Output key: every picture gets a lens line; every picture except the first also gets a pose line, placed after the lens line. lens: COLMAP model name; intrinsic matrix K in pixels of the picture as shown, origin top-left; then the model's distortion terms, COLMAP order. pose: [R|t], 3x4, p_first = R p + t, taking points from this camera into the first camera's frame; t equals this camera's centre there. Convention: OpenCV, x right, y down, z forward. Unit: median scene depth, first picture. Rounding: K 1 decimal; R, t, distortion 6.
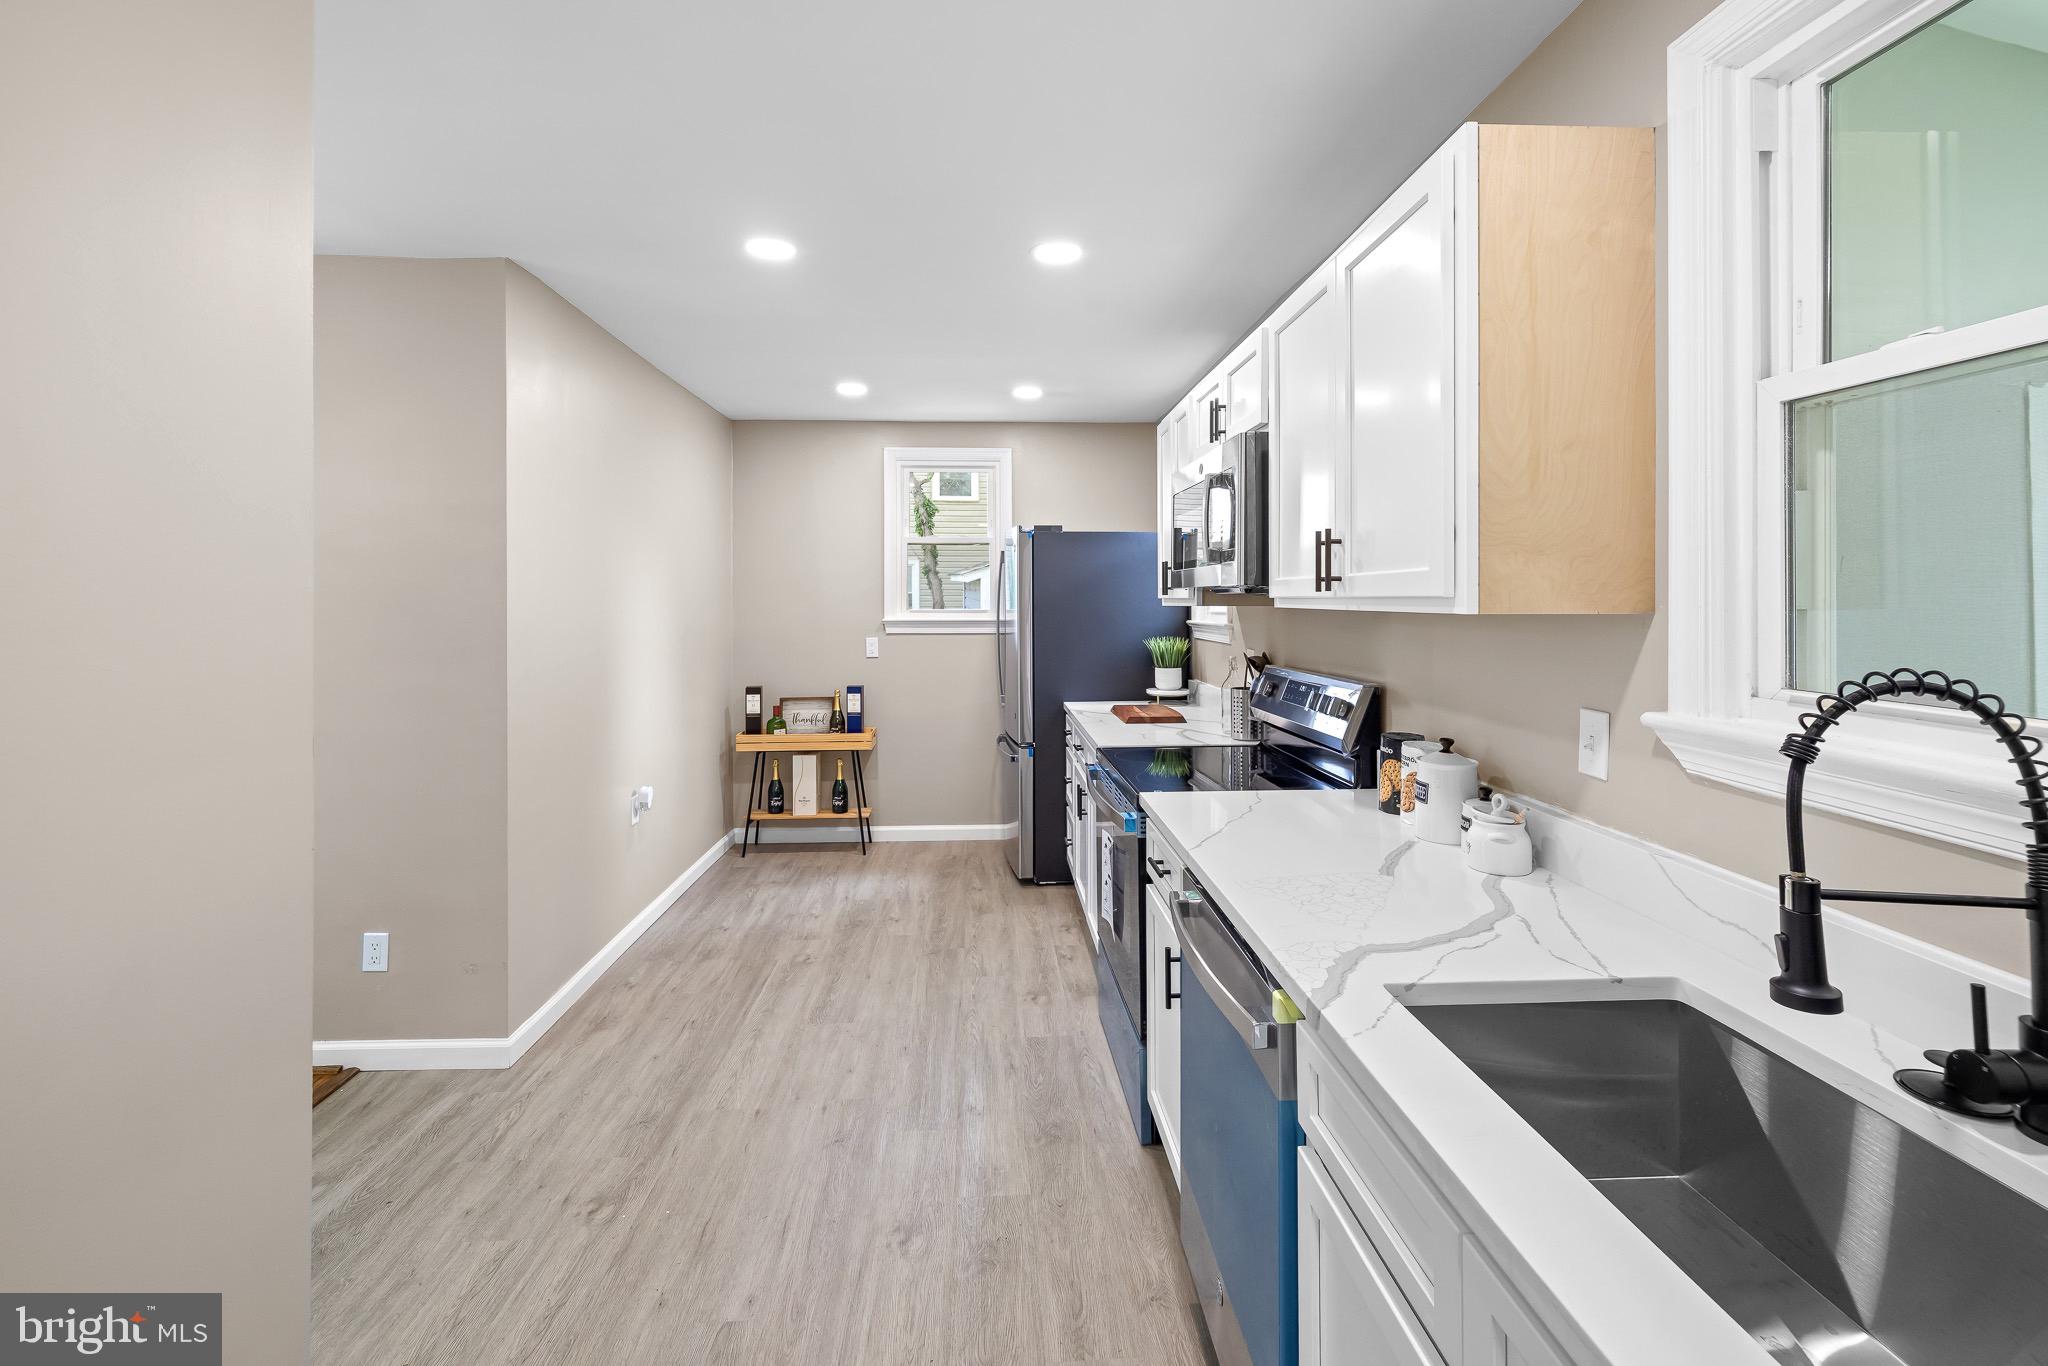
lens RADIAL K [[887.4, 0, 1024.4], [0, 887.4, 600.1], [0, 0, 1]] dist [0.002694, 0.000192]
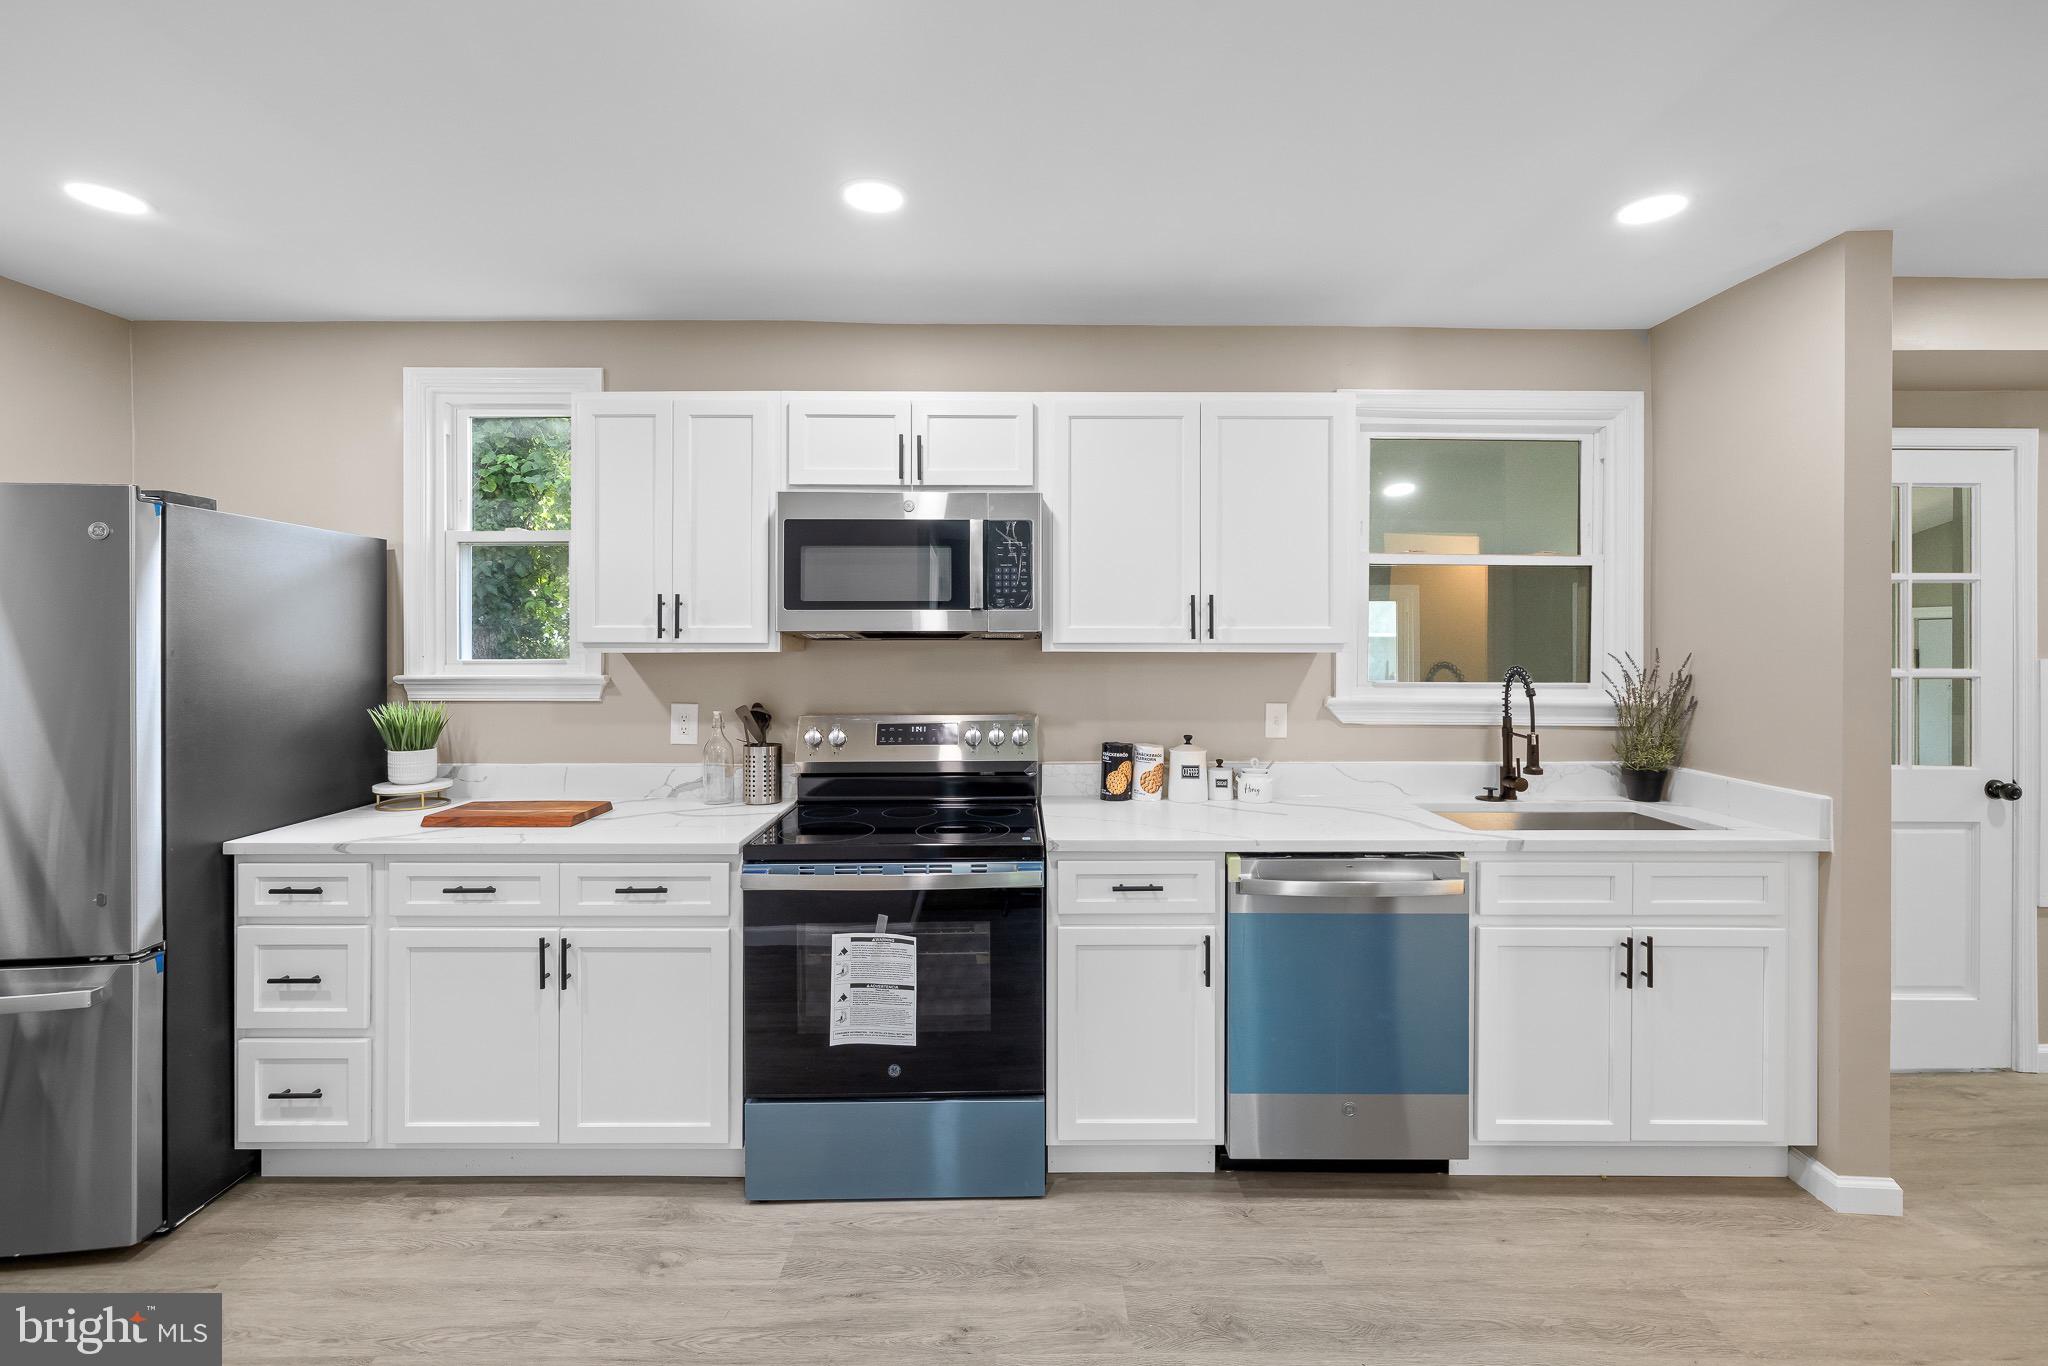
lens RADIAL K [[873.2, 0, 1027.5], [0, 873.2, 641.9], [0, 0, 1]] dist [0.003243, 0.000199]
pose [[0.040775, 0.000467, 0.999168, -0.729547], [-0.004416, 0.999990, -0.000287, -0.002155], [-0.999159, -0.004401, 0.040776, 0.853912]]
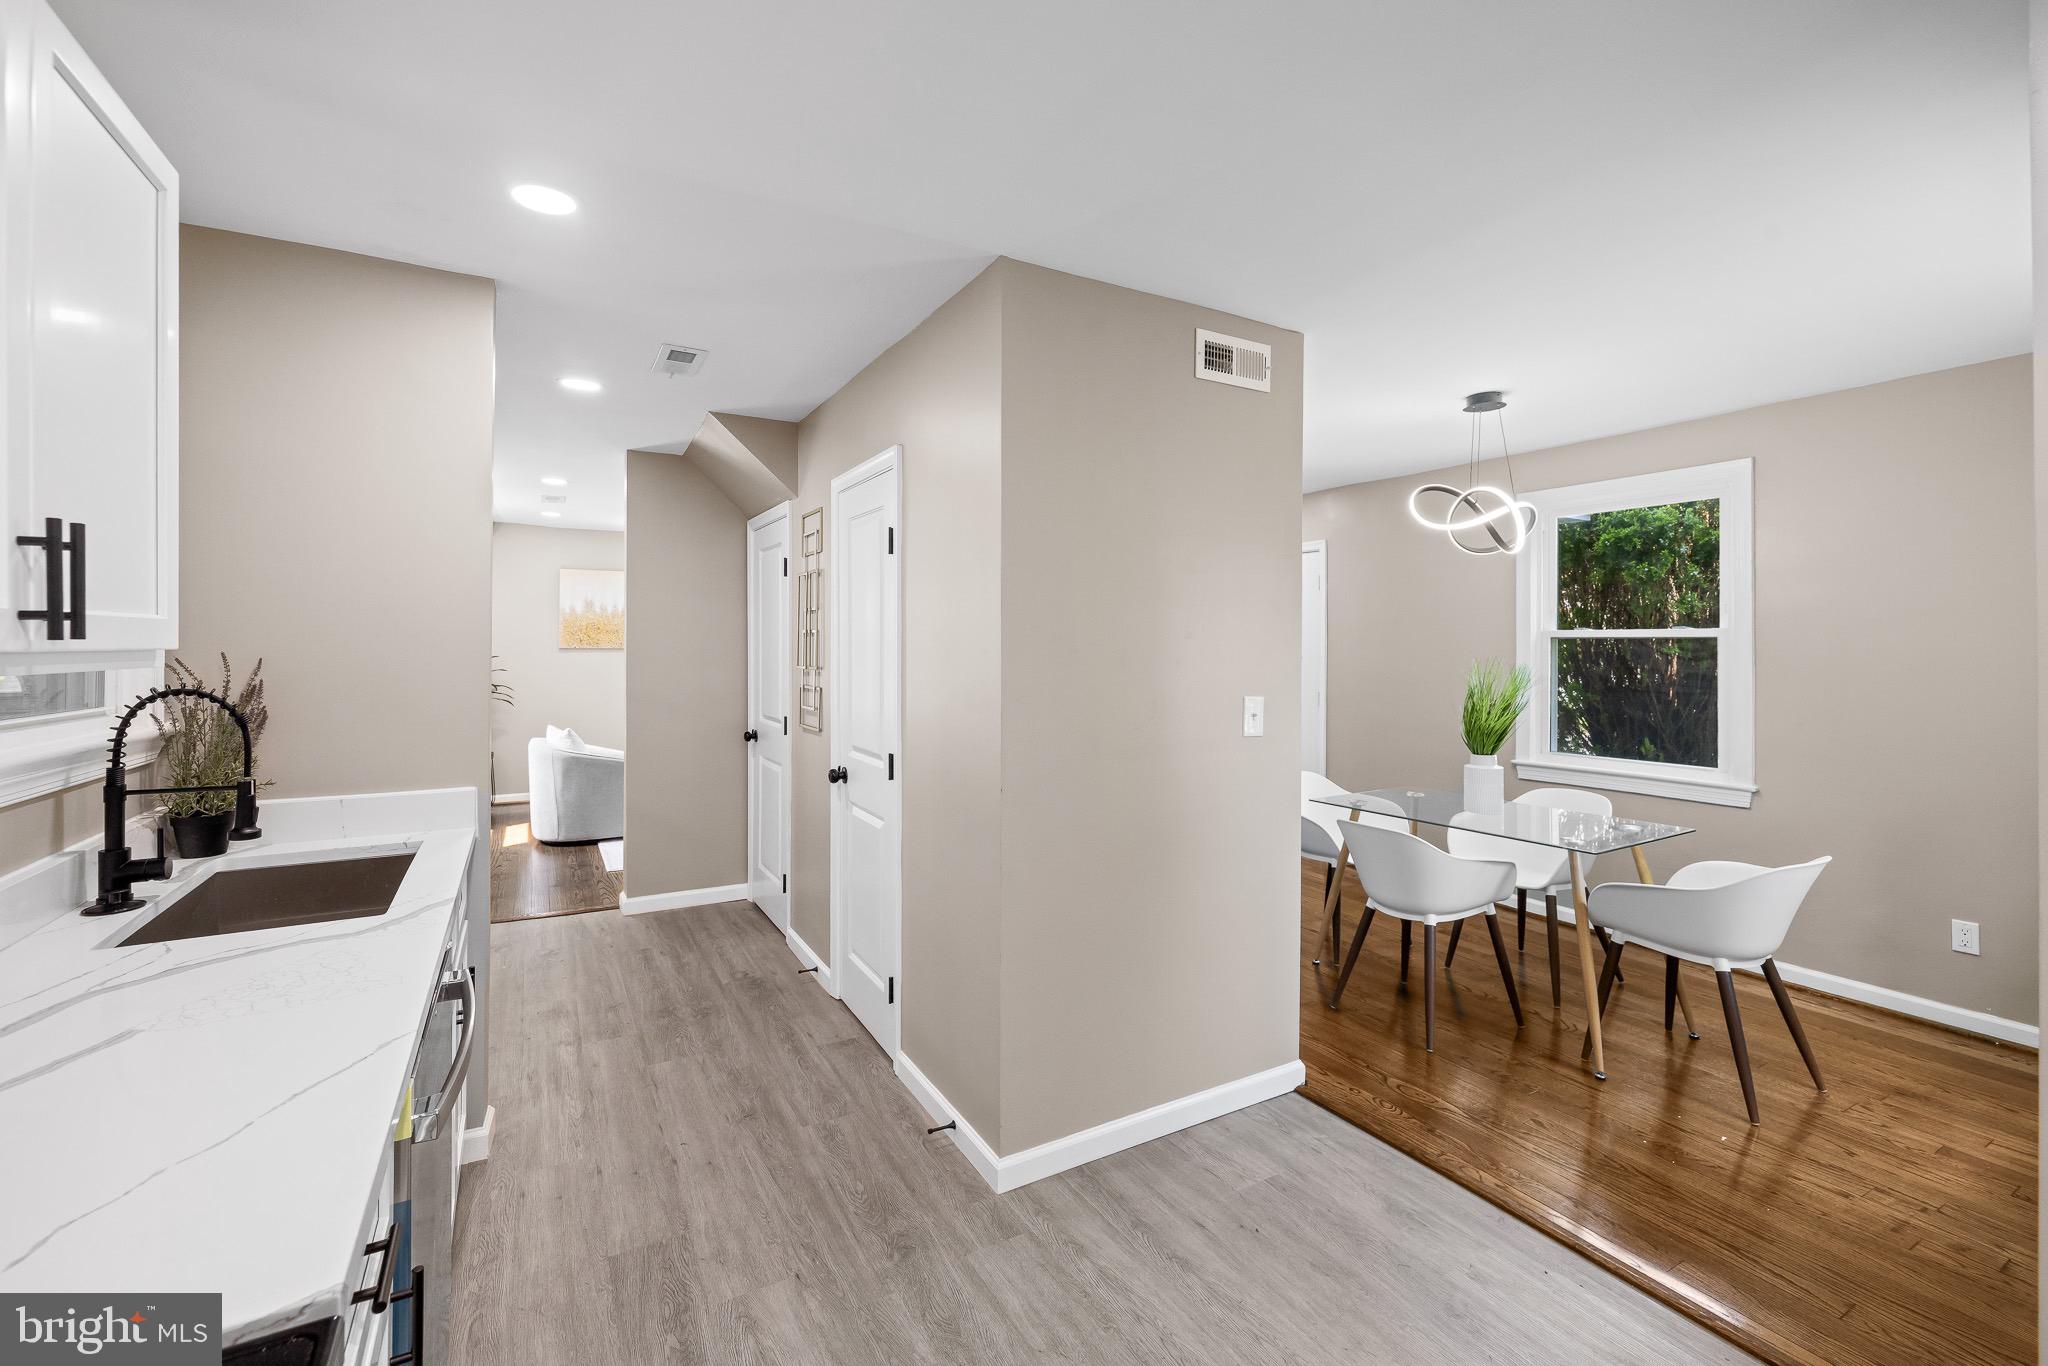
lens RADIAL K [[869.4, 0, 1022.7], [0, 869.4, 647.3], [0, 0, 1]] dist [0.009071, 0.000086]
pose [[-0.894555, -0.002232, -0.446953, 0.048876], [-0.002105, 0.999997, -0.000780, -0.004318], [0.446954, 0.000243, -0.894557, 1.197368]]
